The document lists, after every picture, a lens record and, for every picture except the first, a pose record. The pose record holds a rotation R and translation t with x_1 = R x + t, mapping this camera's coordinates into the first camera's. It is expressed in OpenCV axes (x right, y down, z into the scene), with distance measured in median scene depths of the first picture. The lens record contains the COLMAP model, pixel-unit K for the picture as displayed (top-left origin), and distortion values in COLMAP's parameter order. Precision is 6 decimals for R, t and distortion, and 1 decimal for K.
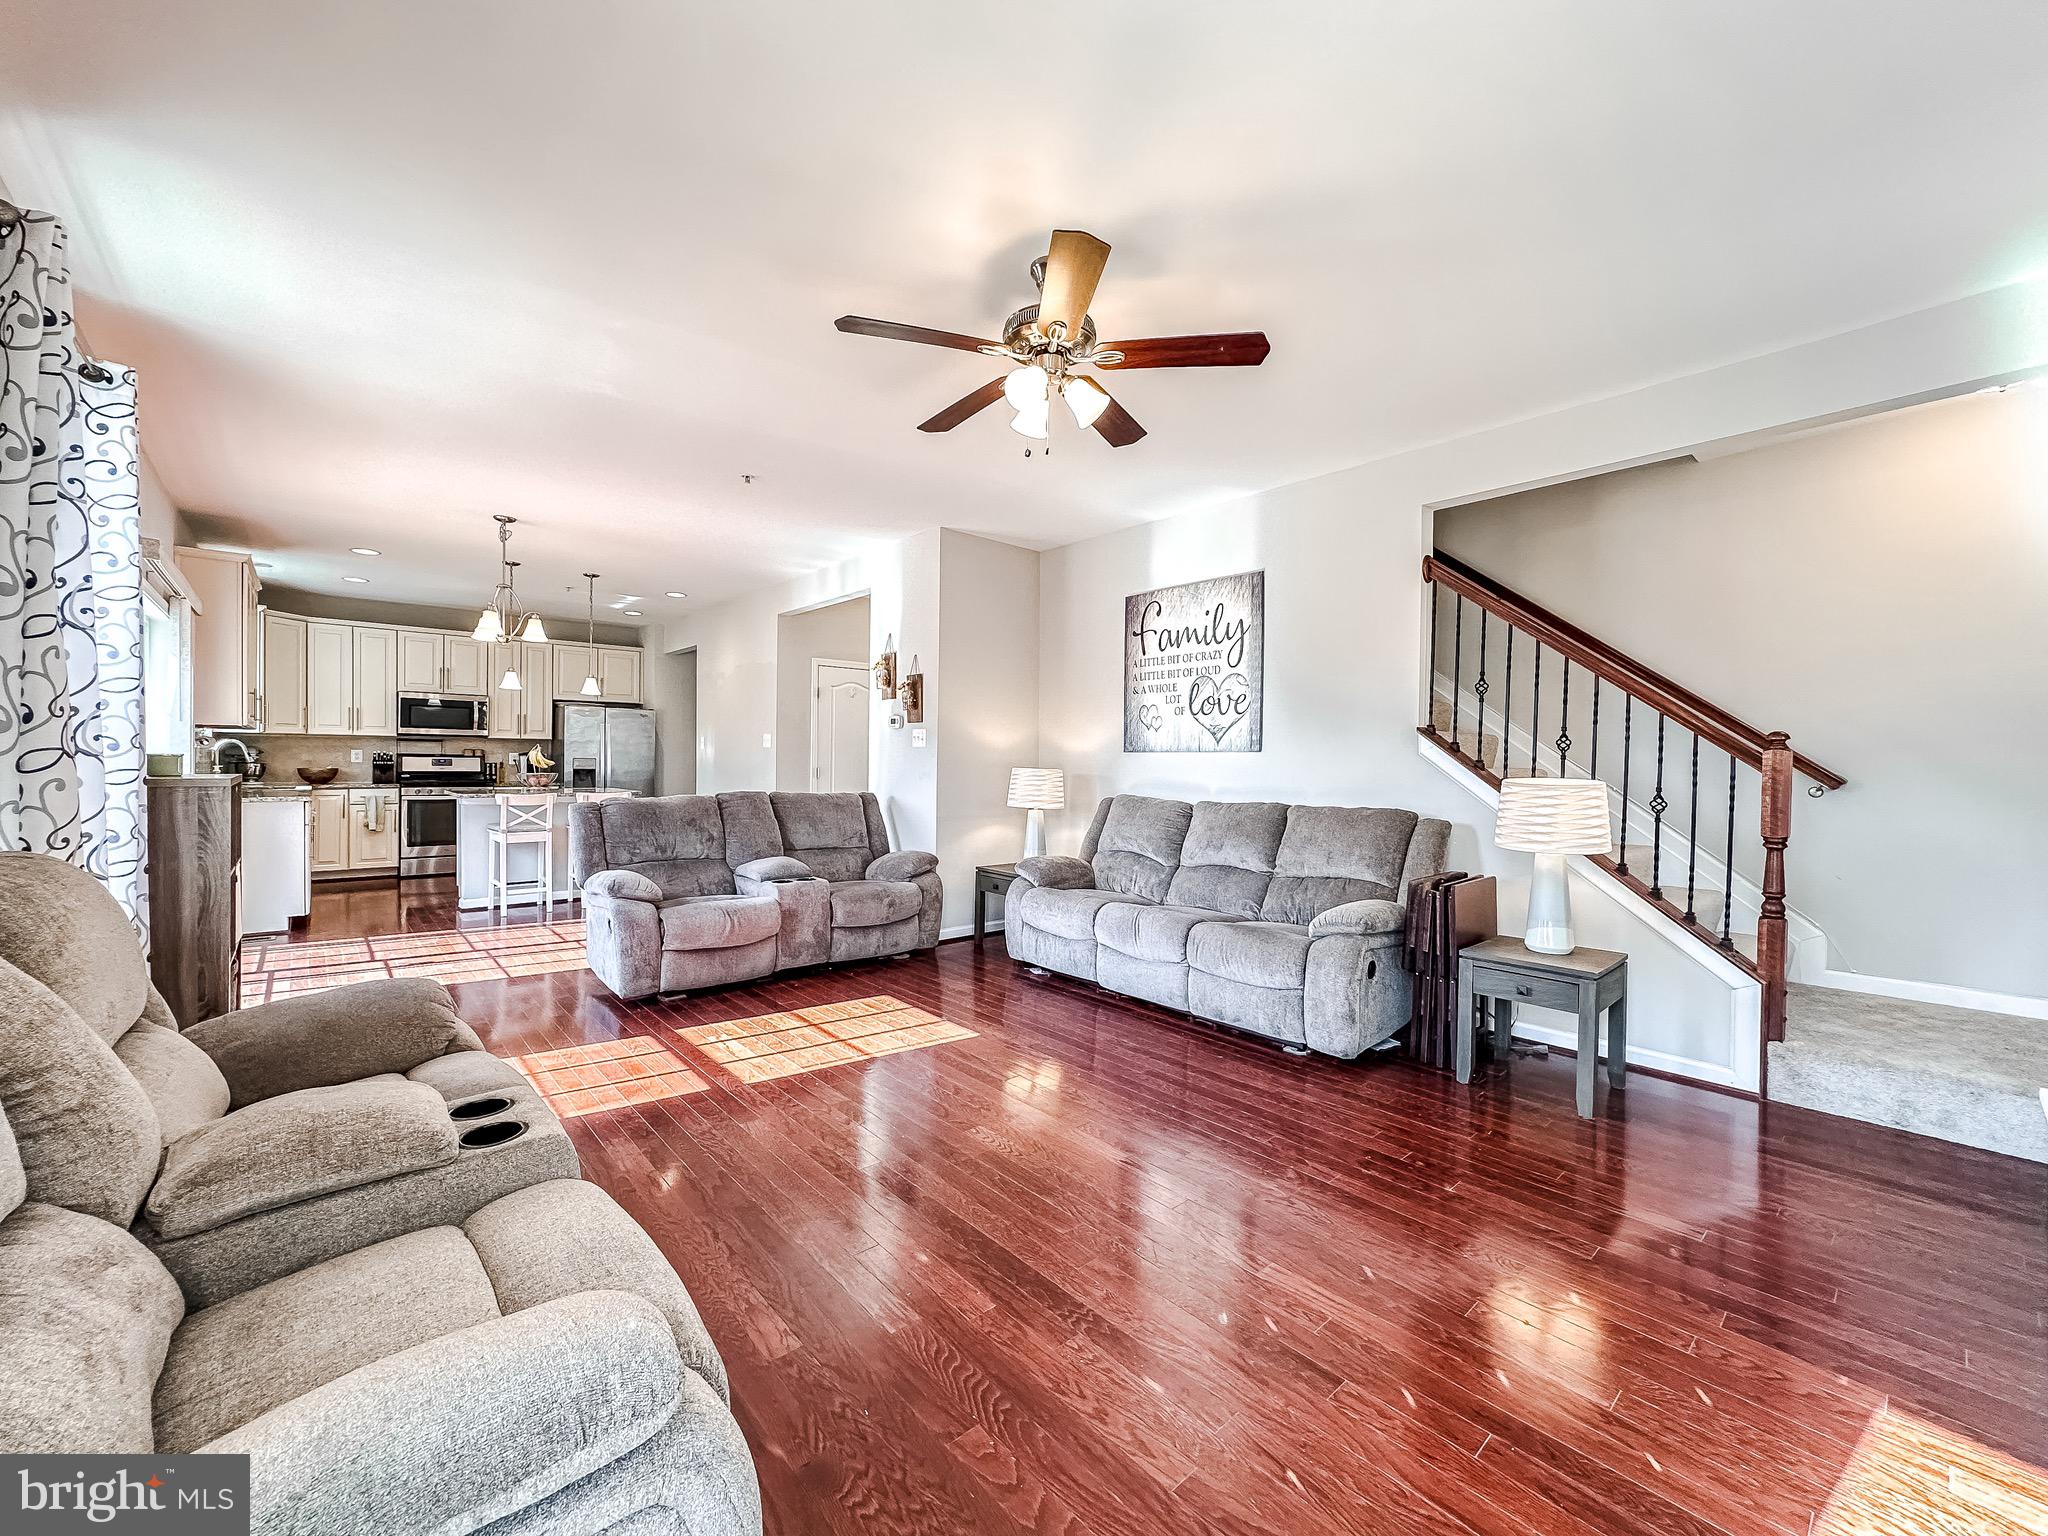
lens RADIAL K [[820.6, 0, 1020.4], [0, 820.6, 769.4], [0, 0, 1]] dist [-0.002054, 0.000496]
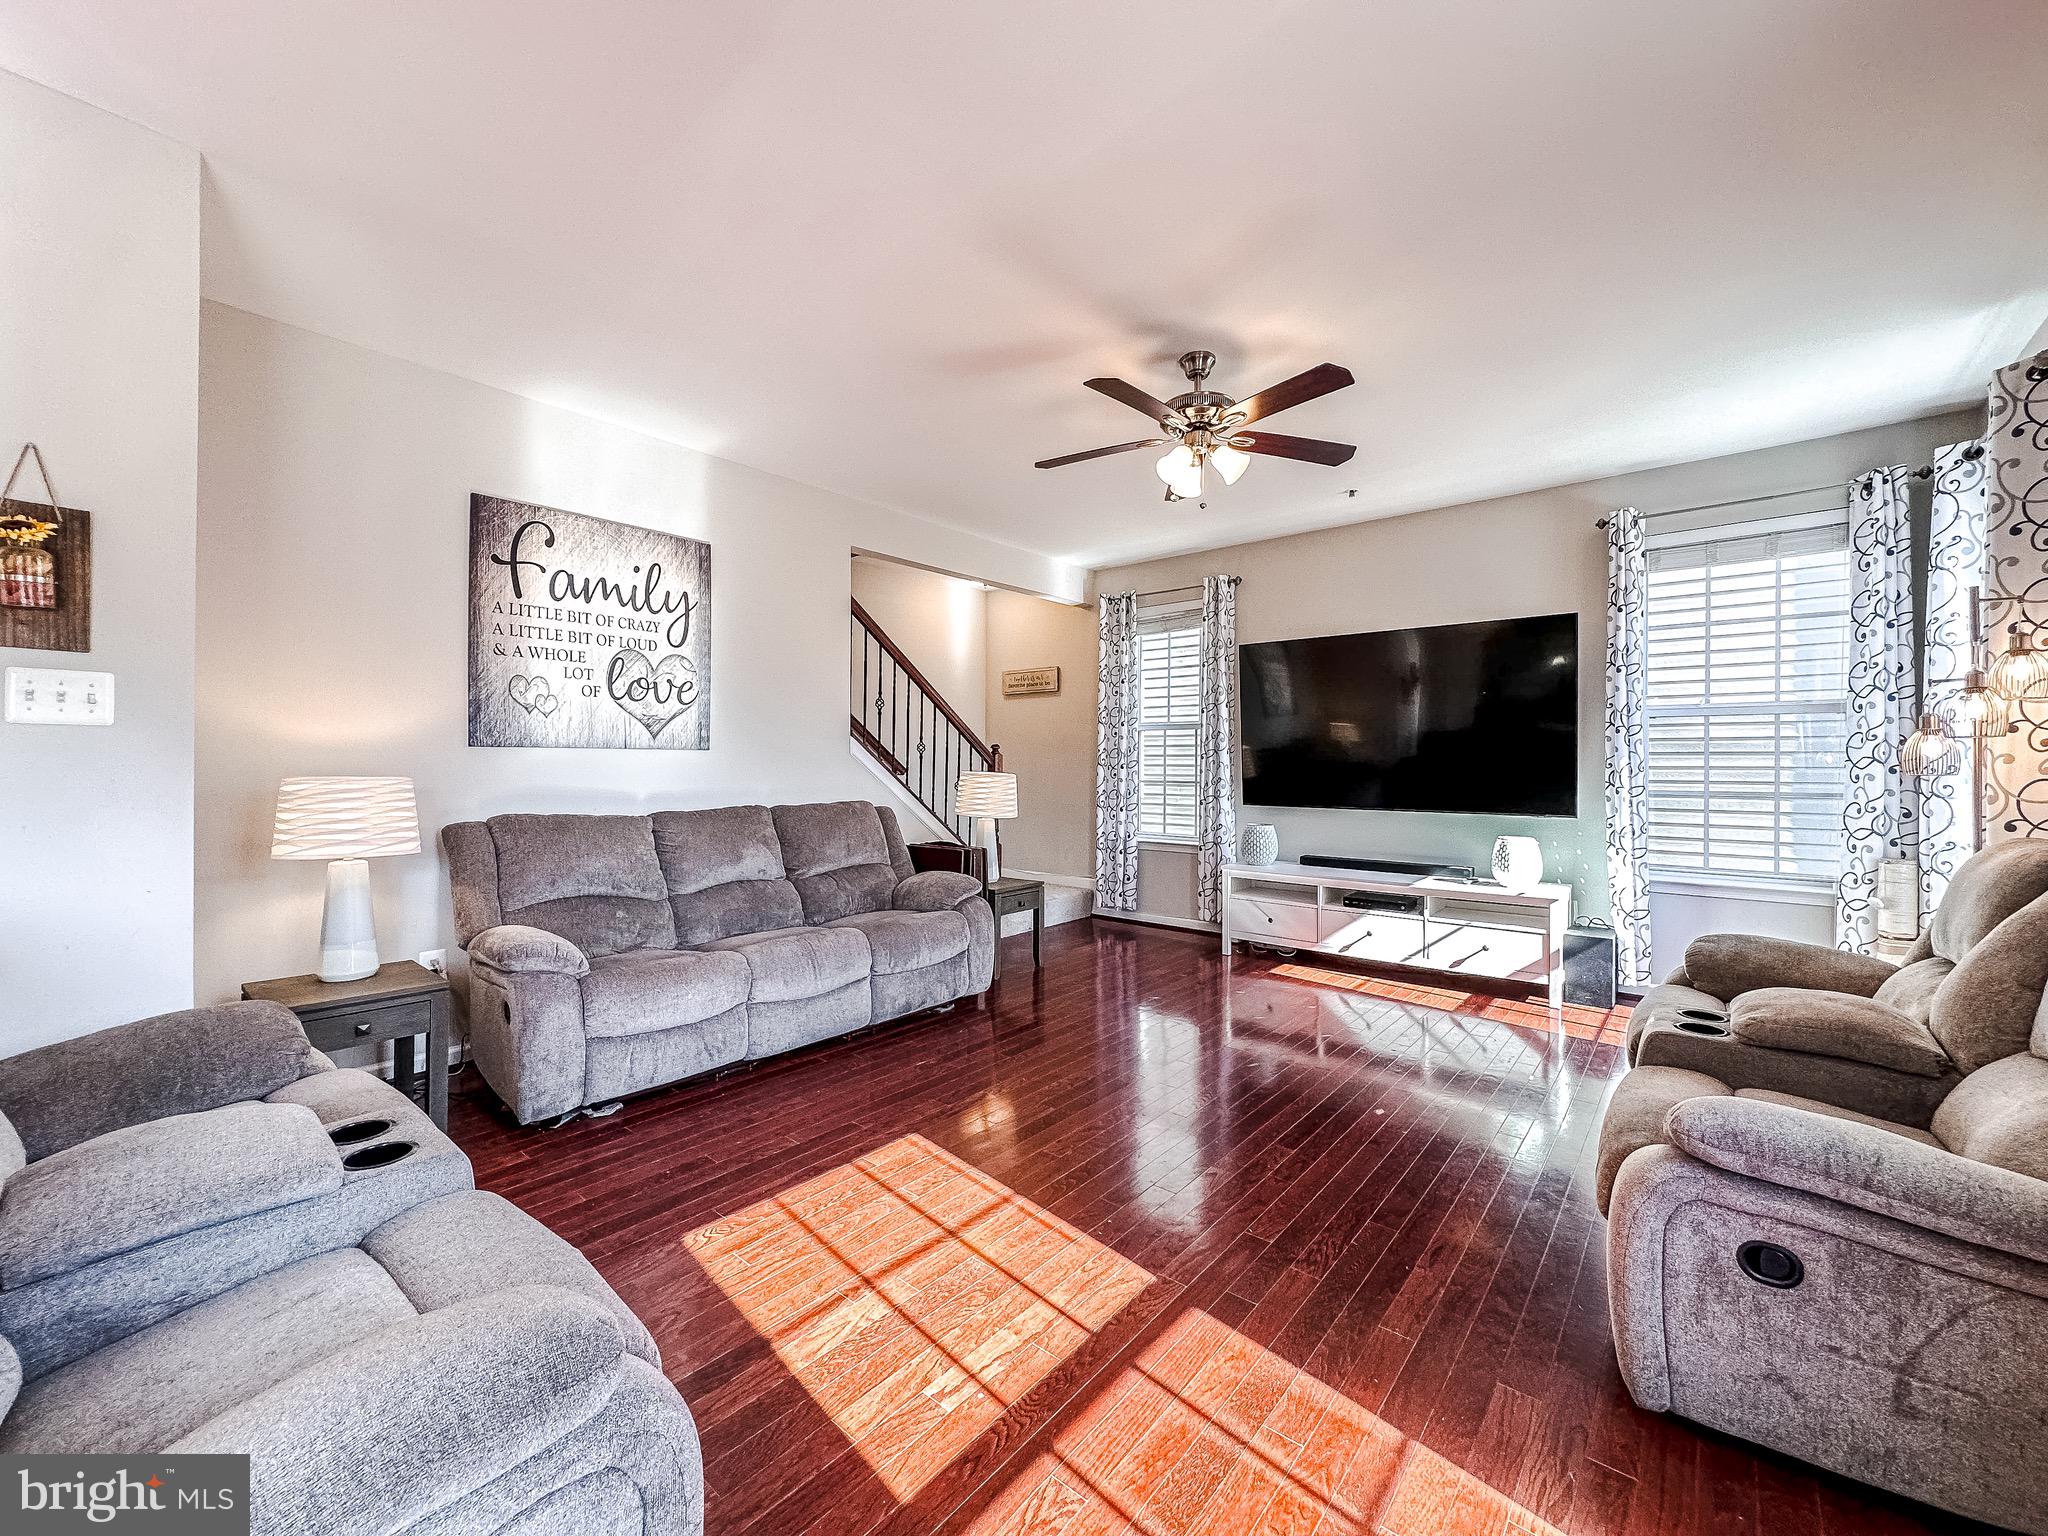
lens RADIAL K [[820.6, 0, 1020.4], [0, 820.6, 769.4], [0, 0, 1]] dist [-0.002054, 0.000496]
pose [[-0.140727, -0.012864, 0.989965, -0.602603], [0.010857, 0.999835, 0.014536, -0.009304], [-0.989989, 0.012793, -0.140564, 0.764785]]
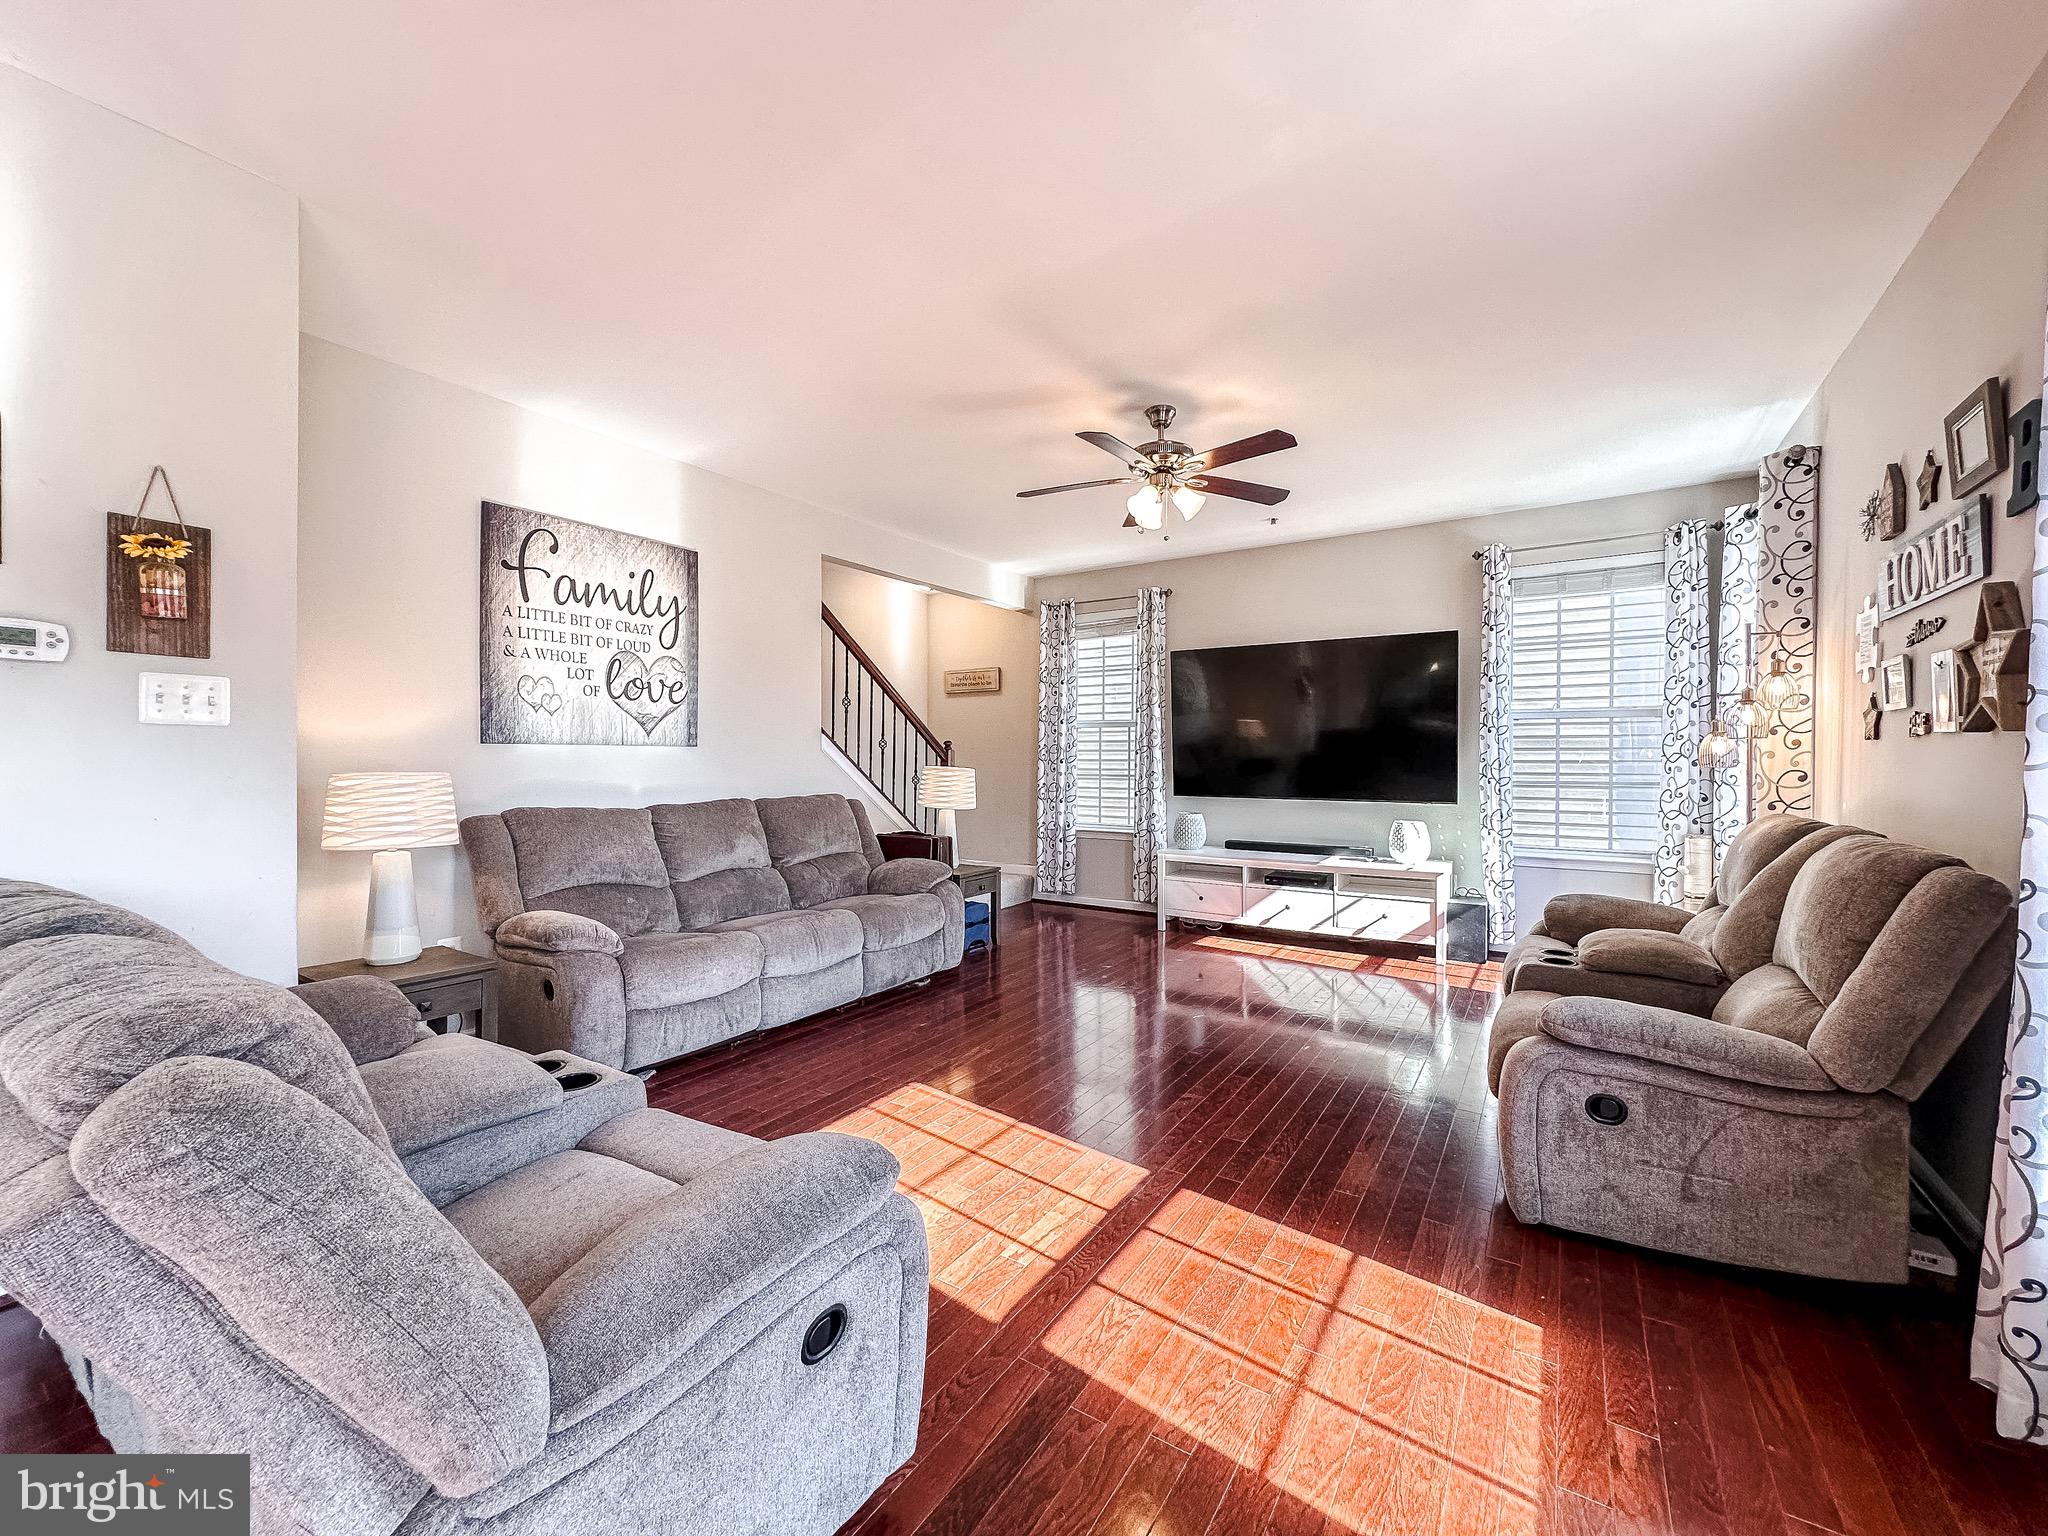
lens RADIAL K [[820.6, 0, 1020.4], [0, 820.6, 769.4], [0, 0, 1]] dist [-0.002054, 0.000496]
pose [[-0.260047, -0.019000, 0.965409, -0.676081], [0.010960, 0.999684, 0.022627, -0.011823], [-0.965534, 0.016465, -0.259756, 0.855727]]
